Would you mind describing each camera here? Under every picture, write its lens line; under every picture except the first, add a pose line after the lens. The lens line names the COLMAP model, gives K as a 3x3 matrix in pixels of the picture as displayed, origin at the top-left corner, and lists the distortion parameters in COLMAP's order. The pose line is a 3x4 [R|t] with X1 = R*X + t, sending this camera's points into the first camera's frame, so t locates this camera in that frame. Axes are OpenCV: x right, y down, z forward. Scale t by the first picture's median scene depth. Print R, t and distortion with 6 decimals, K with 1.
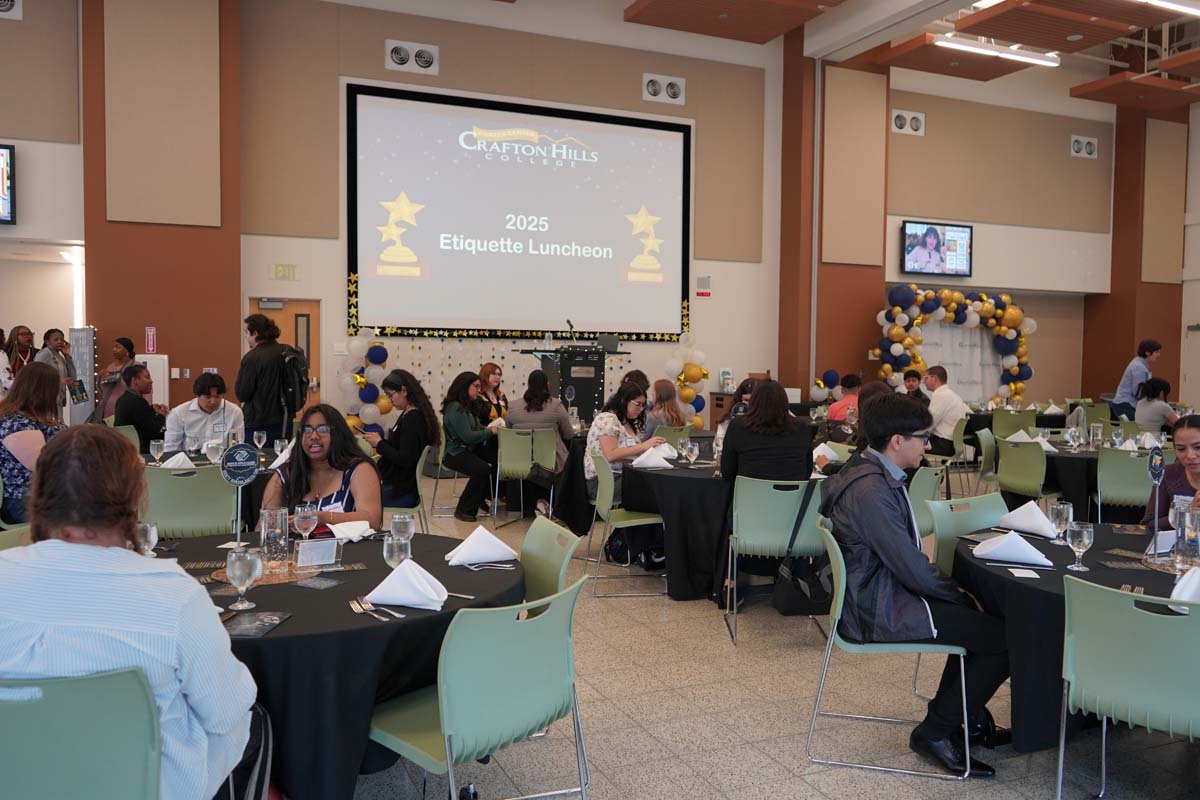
lens RADIAL K [[966.9, 0, 599.9], [0, 966.9, 395.3], [0, 0, 1]] dist [-0.013468, 0.011596]
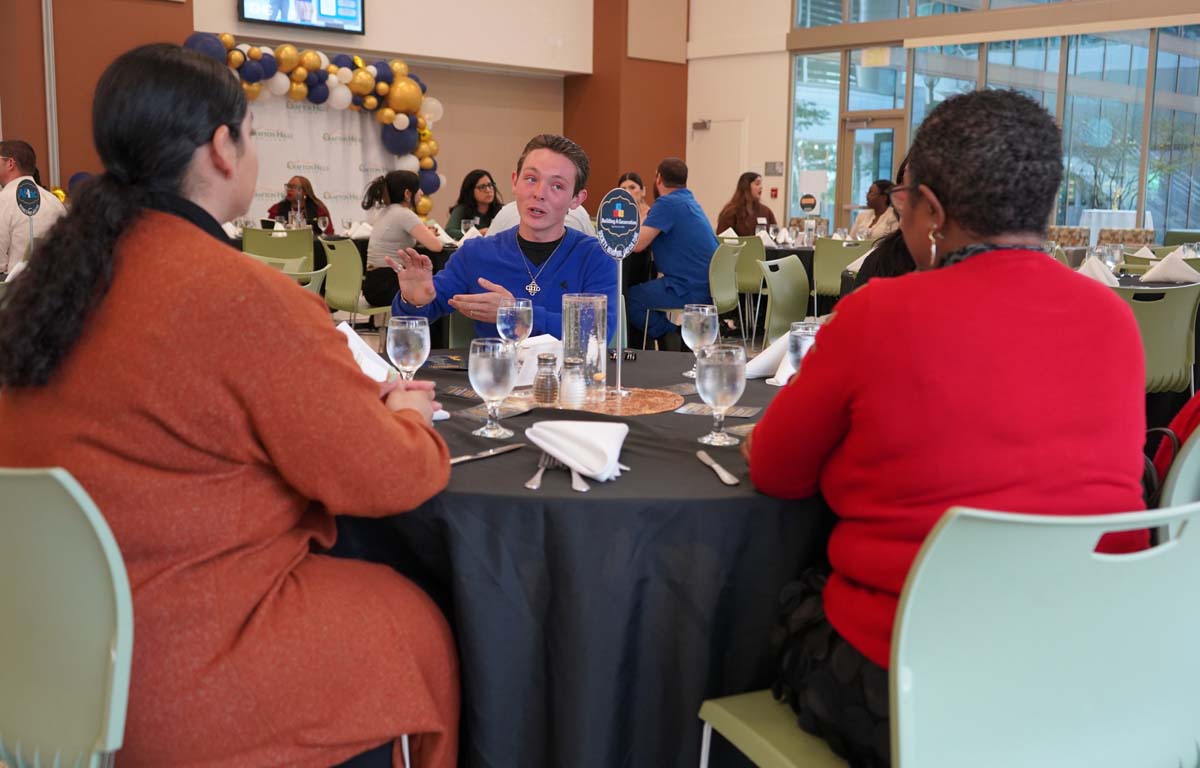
lens RADIAL K [[1227.5, 0, 610.1], [0, 1227.5, 375.8], [0, 0, 1]] dist [0.008770, 0.000000]
pose [[0.942411, -0.044938, 0.331423, 0.298374], [0.008139, 0.993720, 0.111596, 0.017312], [-0.334357, -0.102472, 0.936859, 0.168499]]
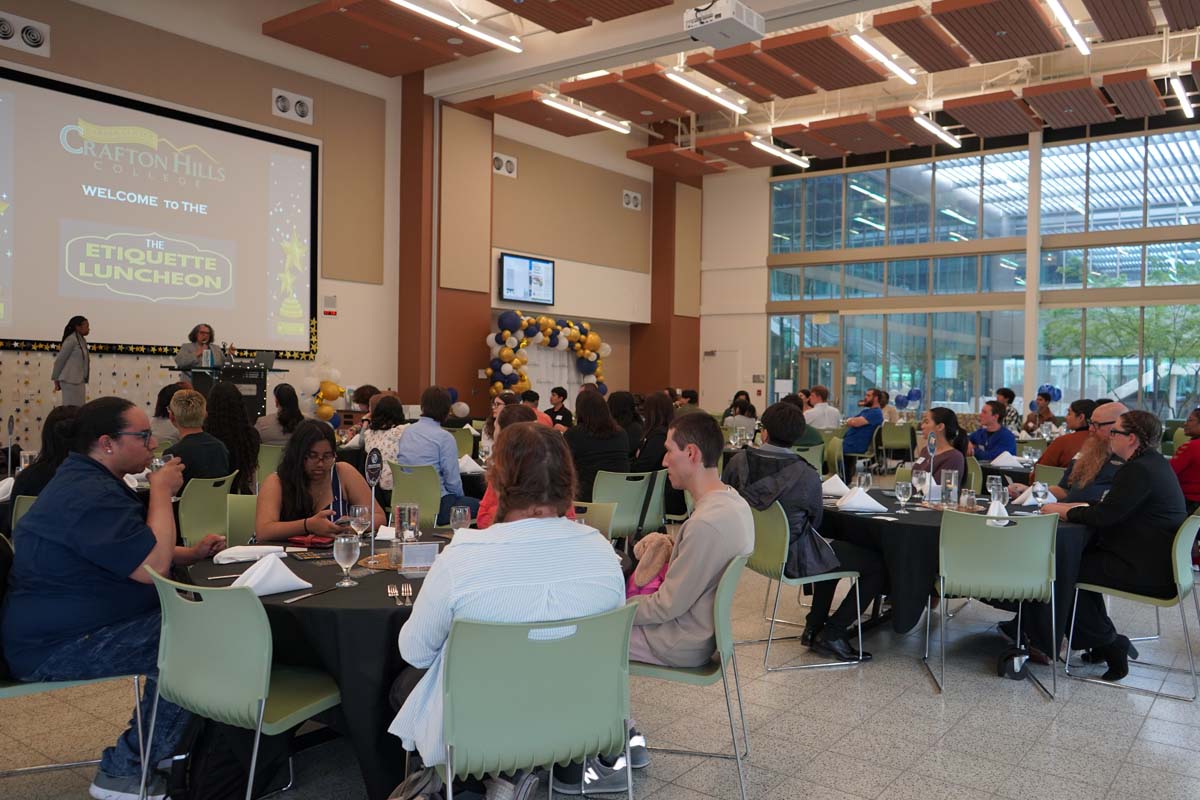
lens RADIAL K [[966.9, 0, 605.7], [0, 966.9, 396.0], [0, 0, 1]] dist [-0.013468, 0.011596]
pose [[0.867771, -0.006309, 0.496924, -0.150732], [0.015769, 0.999765, -0.014844, 0.001808], [-0.496714, 0.020717, 0.867667, -0.019620]]
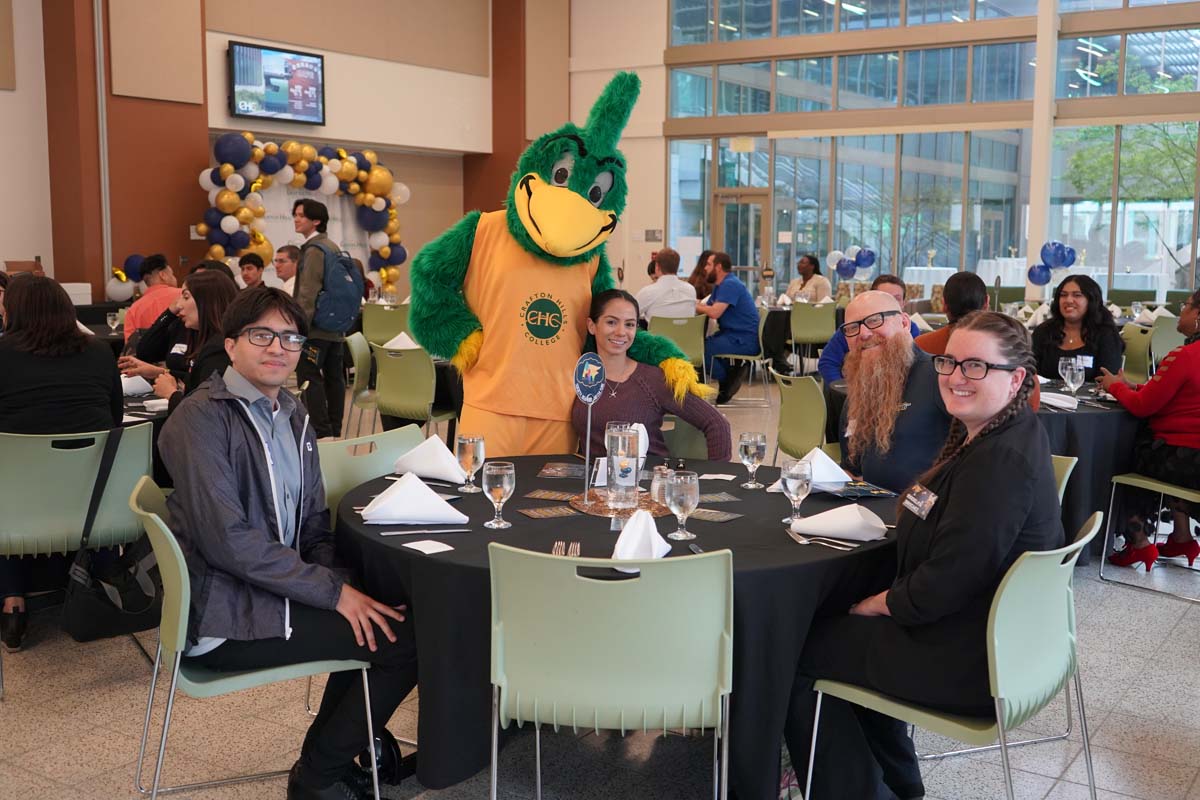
lens RADIAL K [[1317.5, 0, 609.0], [0, 1317.5, 389.5], [0, 0, 1]] dist [-0.002585, 0.000000]
pose [[0.837580, -0.068522, 0.542000, 0.007456], [0.026435, 0.996024, 0.085070, -0.001662], [-0.545674, -0.056925, 0.836062, 0.030732]]
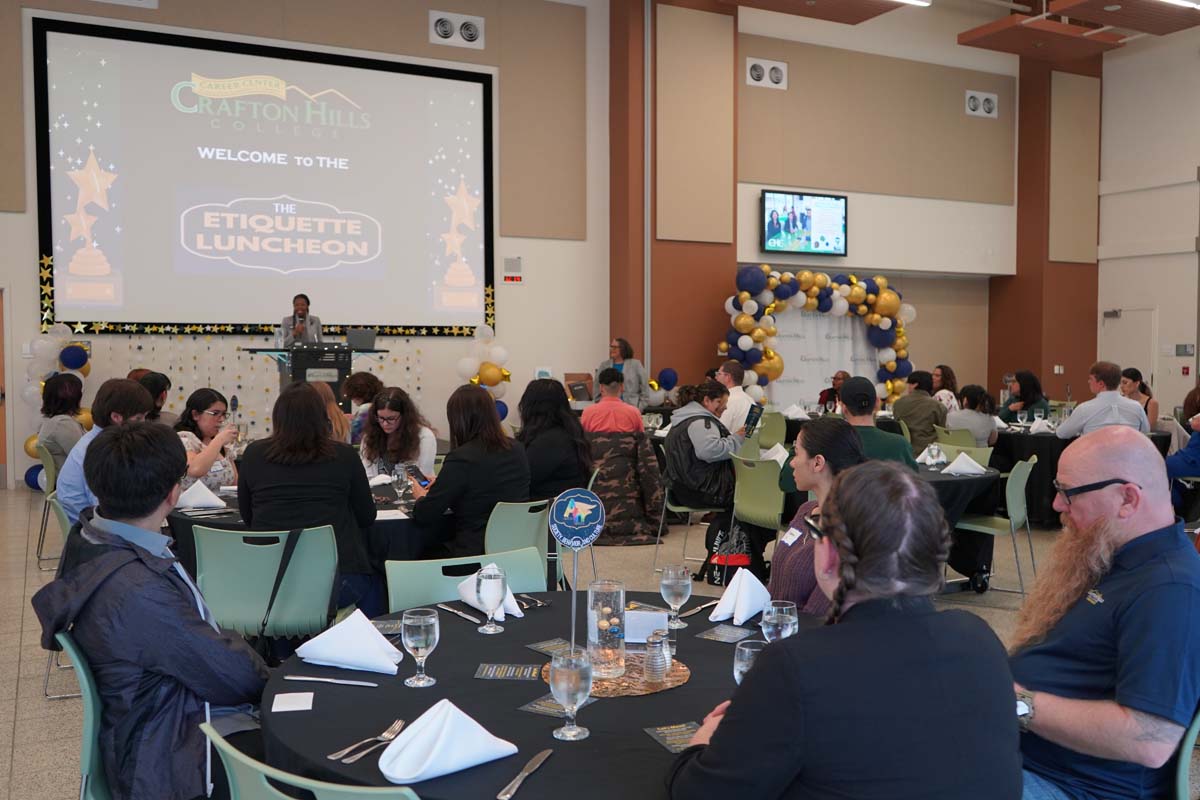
lens RADIAL K [[1090.2, 0, 604.5], [0, 1090.2, 398.9], [0, 0, 1]] dist [-0.016159, 0.022985]
pose [[0.998325, -0.013825, 0.056172, 0.136054], [0.013756, 0.999904, 0.001630, -0.002241], [-0.056189, -0.000854, 0.998420, 0.065472]]
